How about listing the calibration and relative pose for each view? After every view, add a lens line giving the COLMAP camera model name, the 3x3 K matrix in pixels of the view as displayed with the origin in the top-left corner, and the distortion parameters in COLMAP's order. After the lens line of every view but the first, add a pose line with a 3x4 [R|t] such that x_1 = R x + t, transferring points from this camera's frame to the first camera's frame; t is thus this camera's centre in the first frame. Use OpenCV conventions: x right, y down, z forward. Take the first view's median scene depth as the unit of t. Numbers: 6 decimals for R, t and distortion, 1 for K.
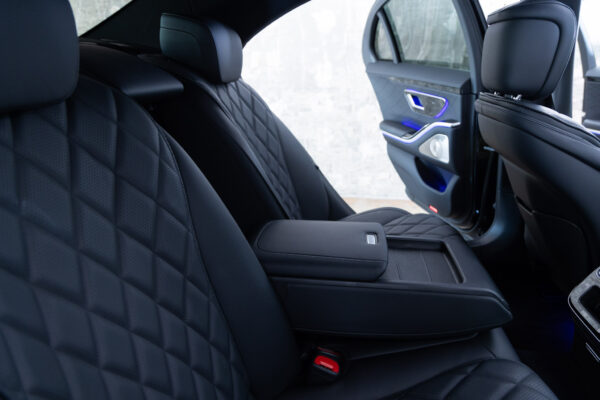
lens RADIAL K [[423.9, 0, 299.6], [0, 423.9, 201.0], [0, 0, 1]] dist [-0.002589, -0.000968]
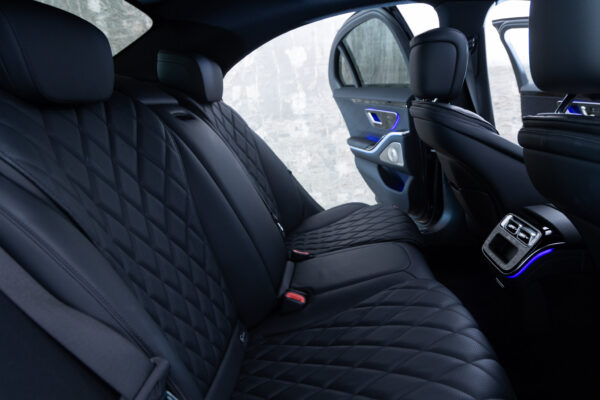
lens RADIAL K [[423.9, 0, 300.3], [0, 423.9, 199.1], [0, 0, 1]] dist [-0.002589, -0.000968]
pose [[0.997990, -0.055794, 0.030034, 0.034142], [0.058177, 0.994647, -0.085400, 0.115577], [-0.025108, 0.086975, 0.995894, -0.209767]]
